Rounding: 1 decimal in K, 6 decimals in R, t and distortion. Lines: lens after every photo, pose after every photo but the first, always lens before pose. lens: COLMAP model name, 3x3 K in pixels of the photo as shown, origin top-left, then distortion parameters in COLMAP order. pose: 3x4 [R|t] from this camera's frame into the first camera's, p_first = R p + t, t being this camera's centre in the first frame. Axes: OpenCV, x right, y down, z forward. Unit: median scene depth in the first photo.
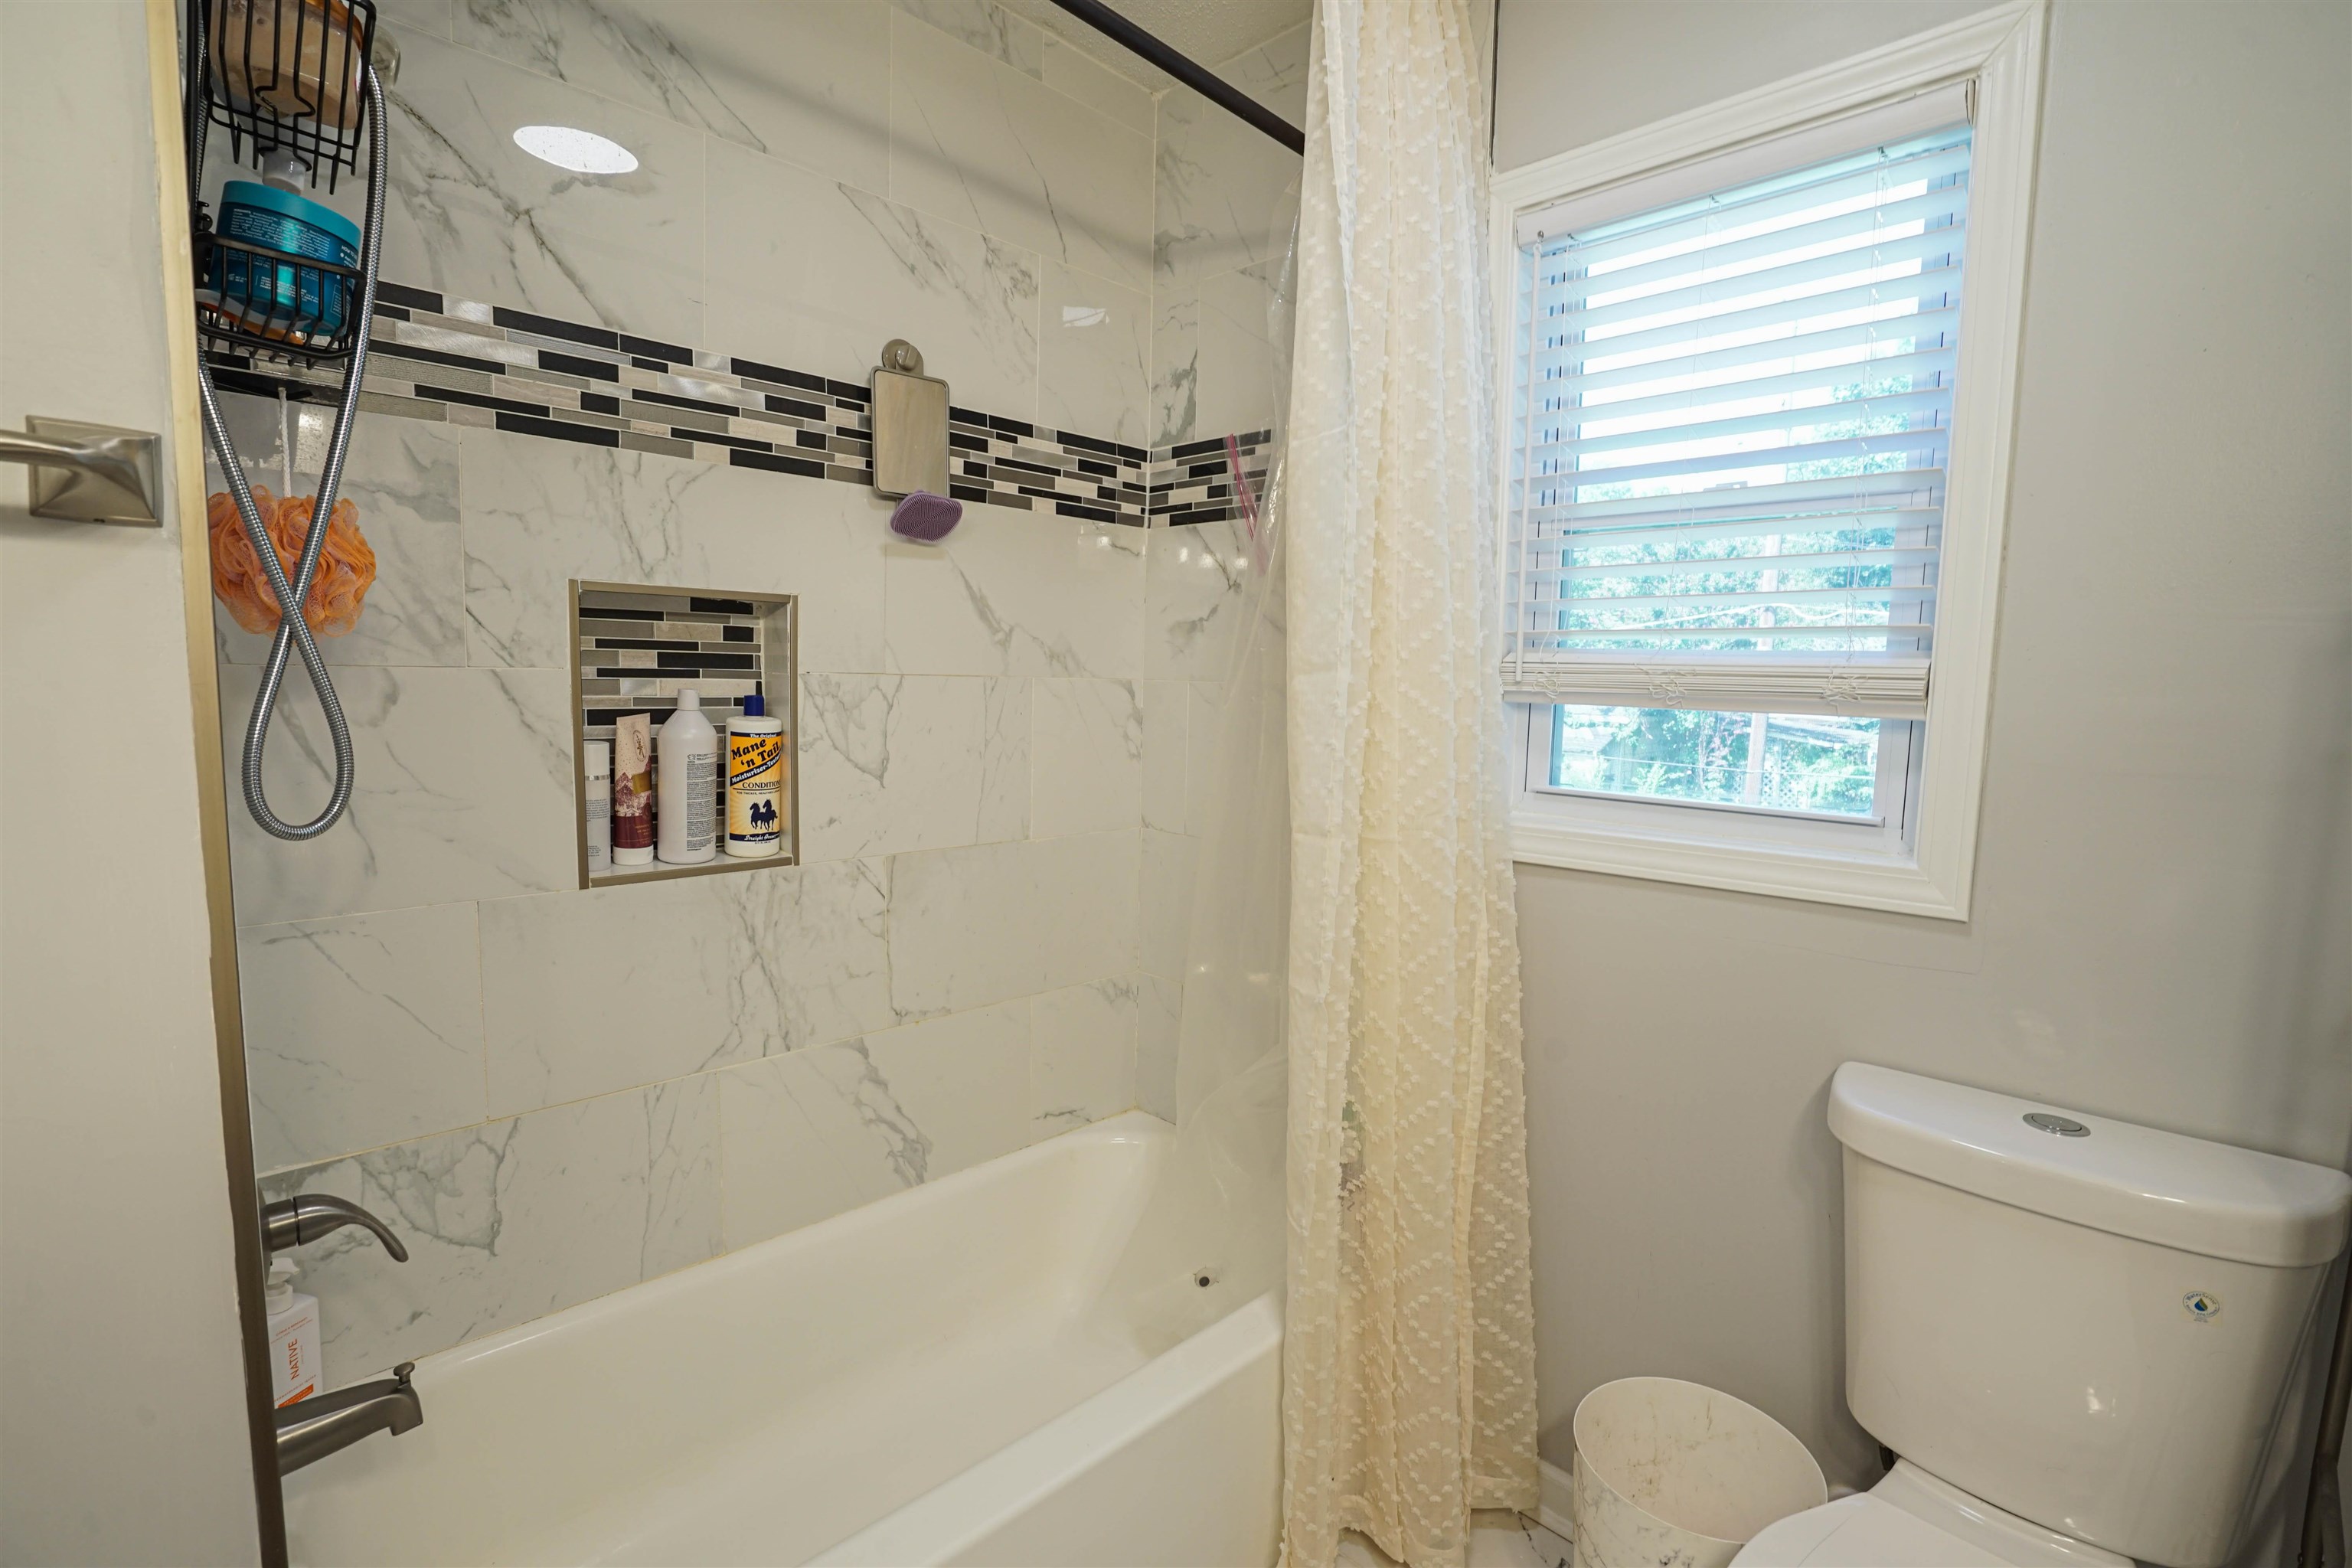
lens RADIAL K [[1082.0, 0, 1176.0], [0, 1082.0, 784.0], [0, 0, 1]] dist [-0.056717, 0.022741]
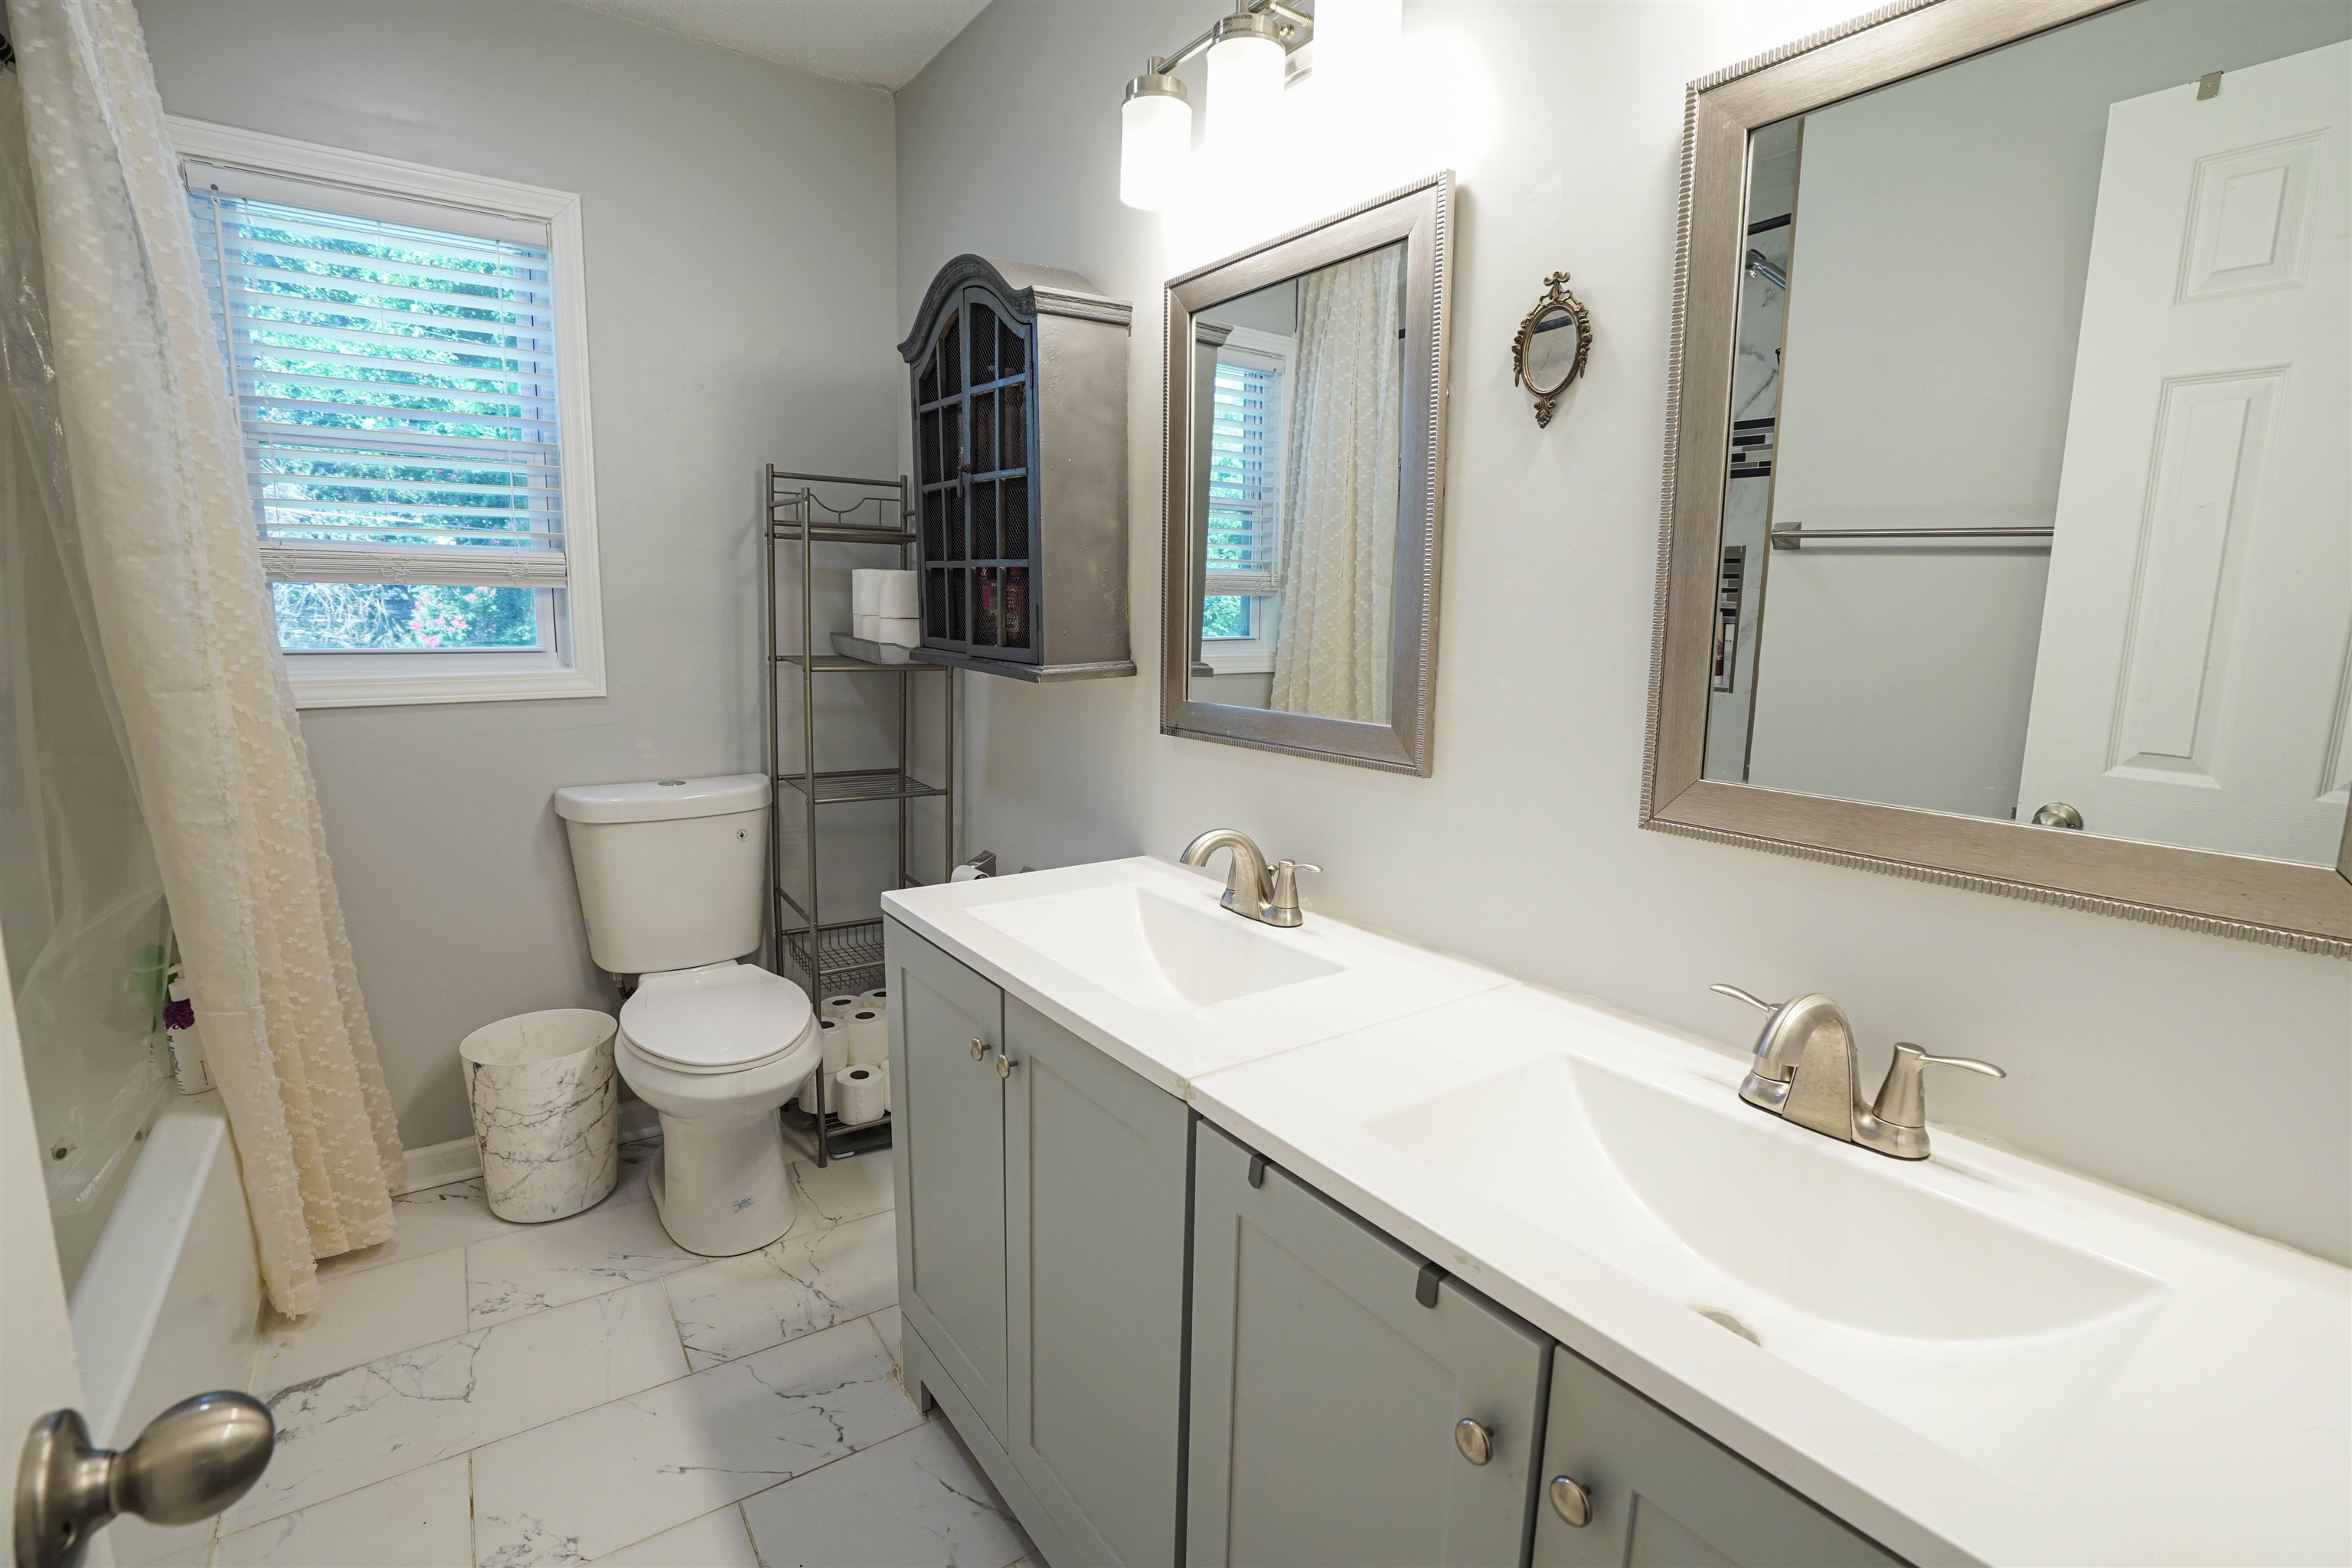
lens RADIAL K [[1082.0, 0, 1176.0], [0, 1082.0, 784.0], [0, 0, 1]] dist [-0.056717, 0.022741]
pose [[0.176481, -0.180127, 0.967682, -0.827322], [0.074779, 0.982725, 0.169289, 0.033818], [-0.981459, 0.042486, 0.186902, -0.300013]]
